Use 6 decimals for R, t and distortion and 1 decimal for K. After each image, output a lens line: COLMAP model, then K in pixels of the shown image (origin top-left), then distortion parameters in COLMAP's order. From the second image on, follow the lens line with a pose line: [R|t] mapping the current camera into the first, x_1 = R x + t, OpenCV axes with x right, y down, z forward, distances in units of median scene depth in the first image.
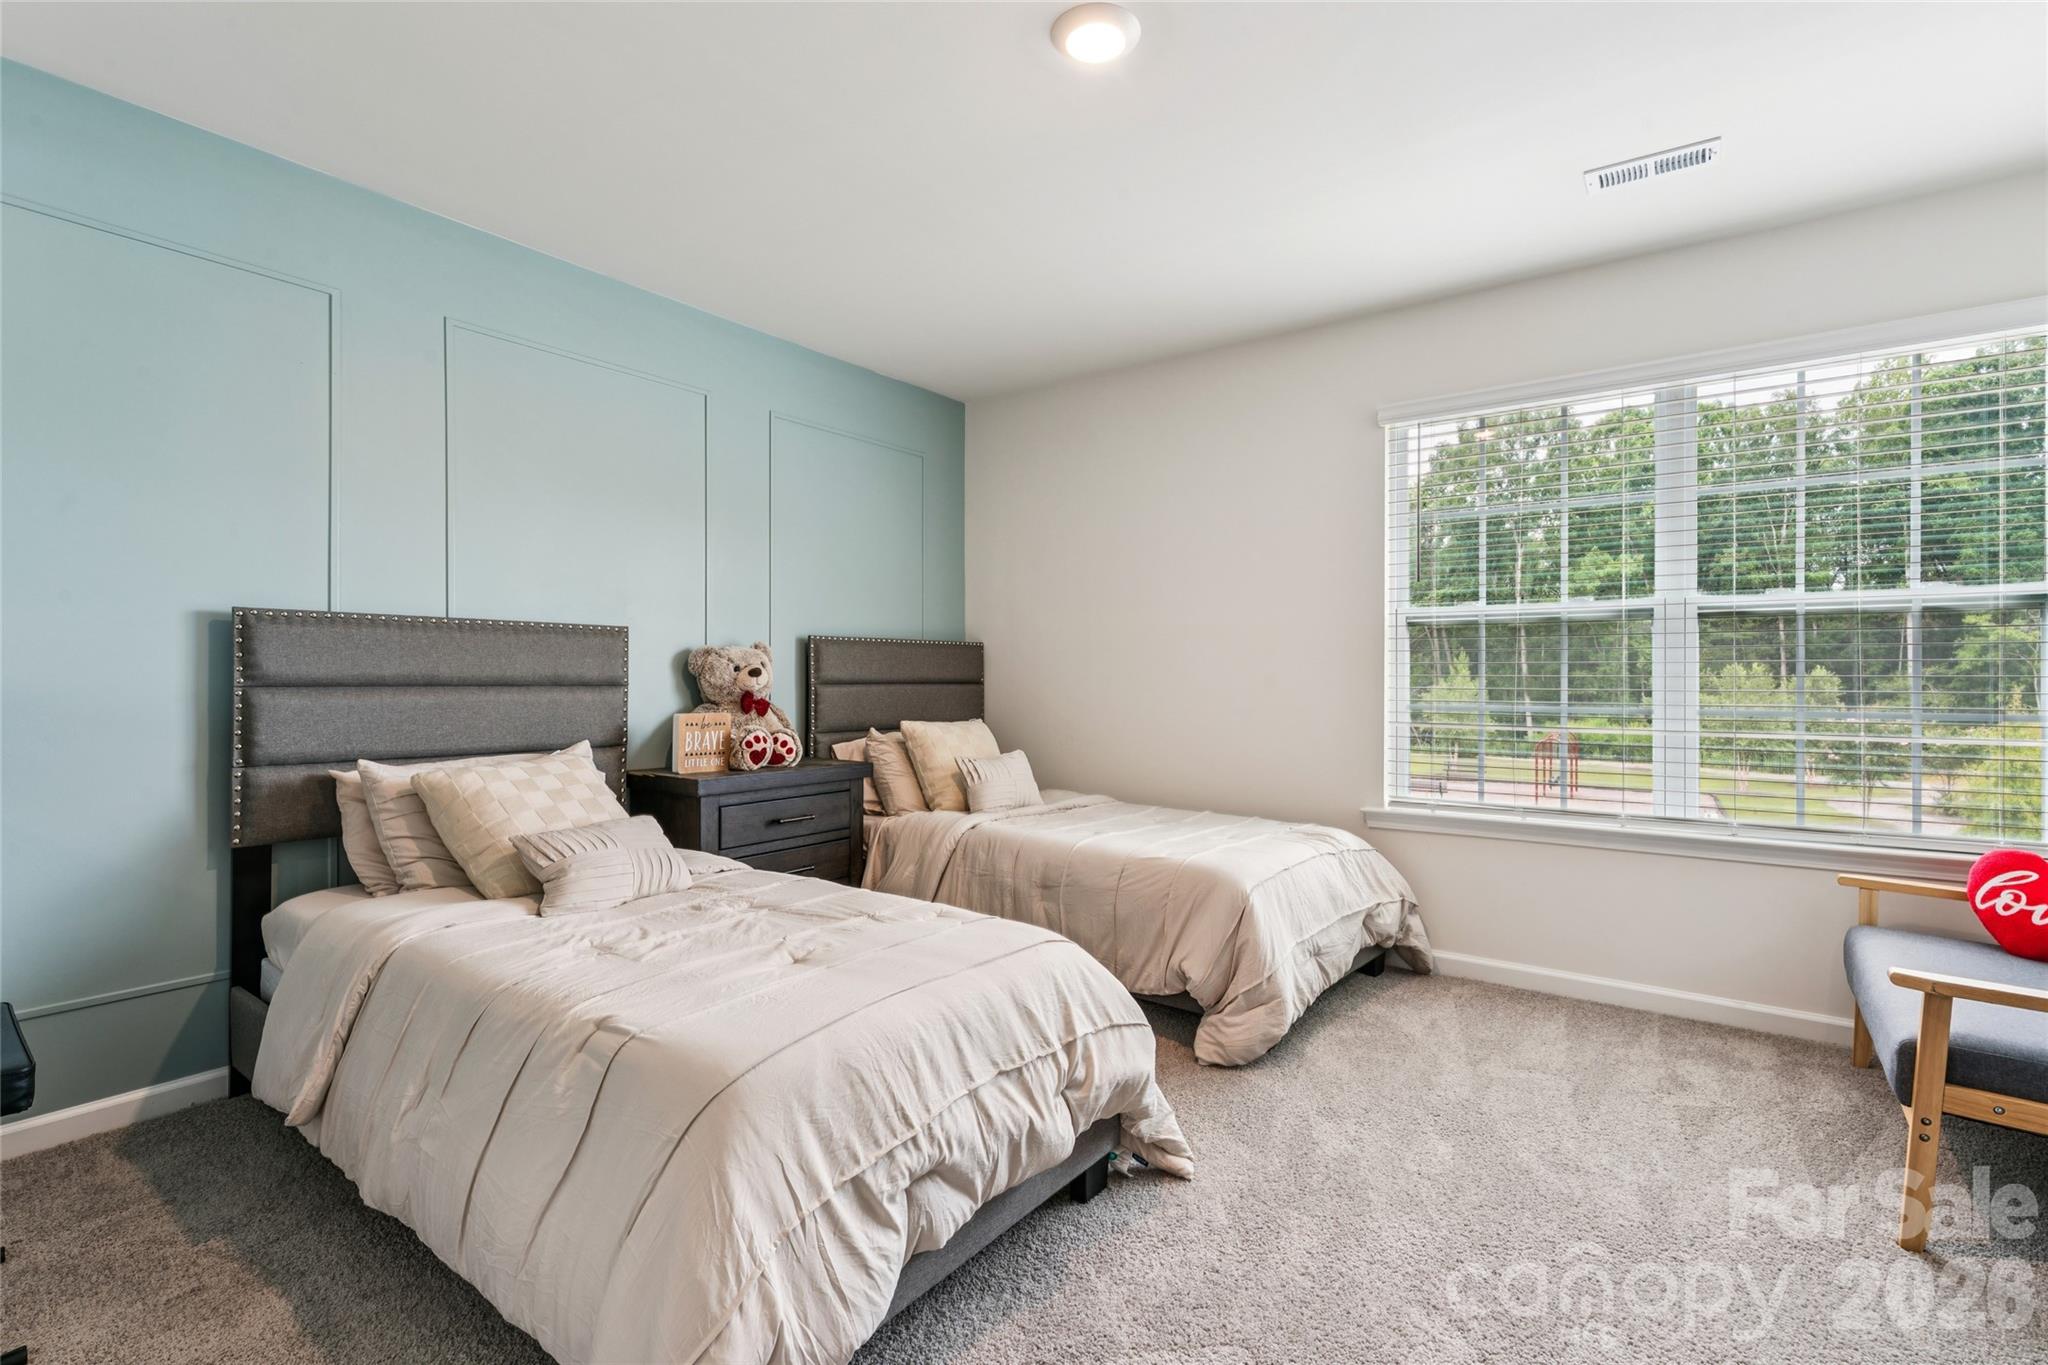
lens RADIAL K [[949.3, 0, 1027.8], [0, 949.3, 667.0], [0, 0, 1]] dist [-0.000129, 0.000967]
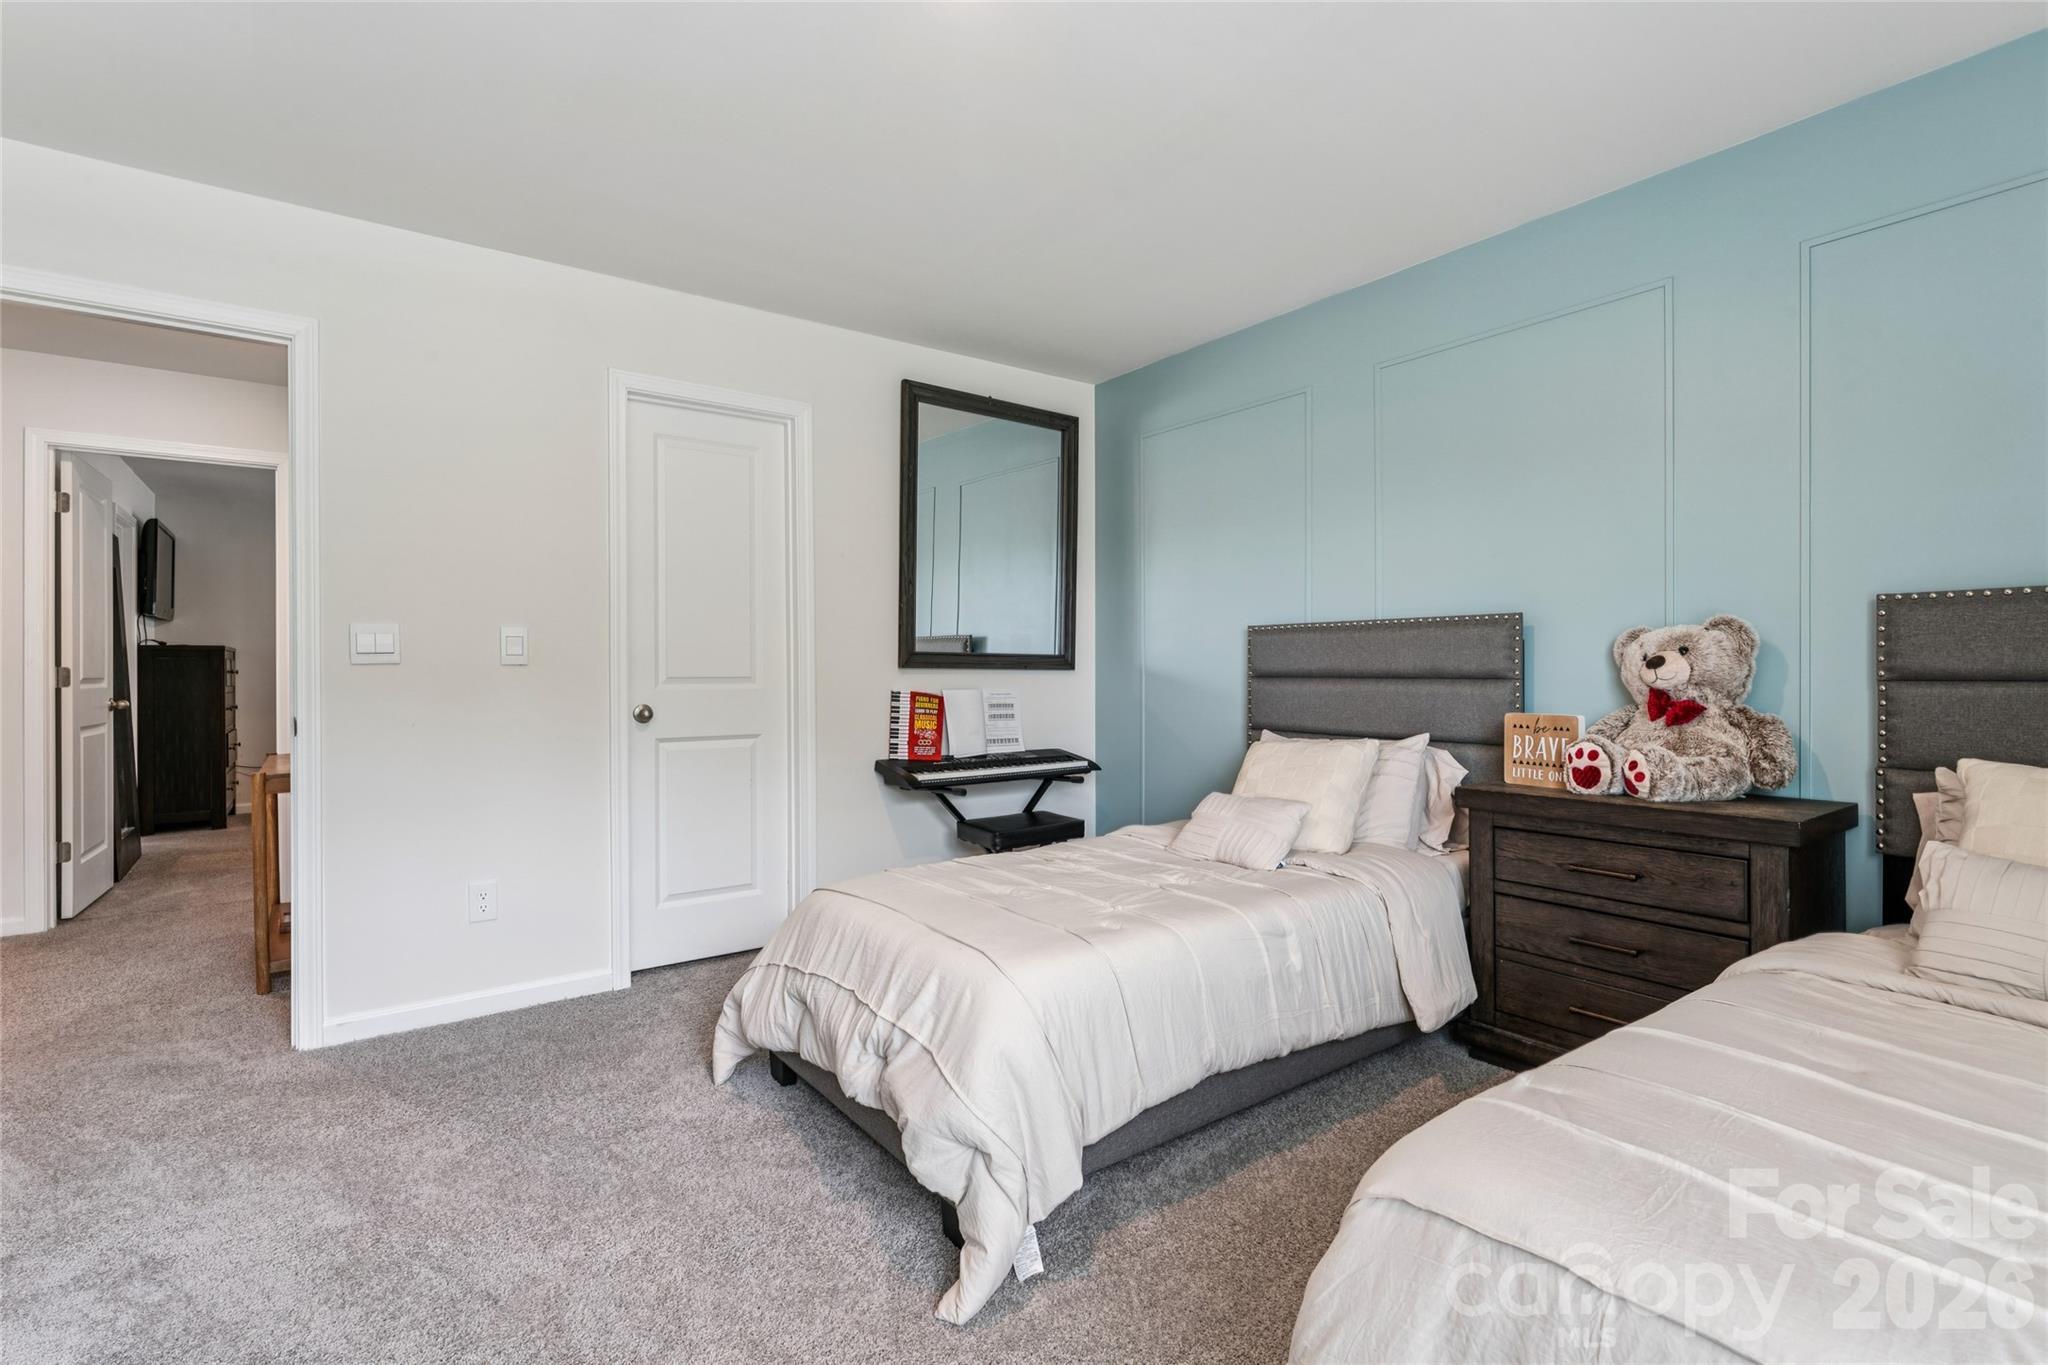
lens RADIAL K [[949.3, 0, 1027.8], [0, 949.3, 667.0], [0, 0, 1]] dist [-0.000129, 0.000967]
pose [[-0.287089, -0.005995, -0.957885, 0.565510], [0.011046, 0.999893, -0.009569, 0.011883], [0.957840, -0.013328, -0.286993, 0.827572]]
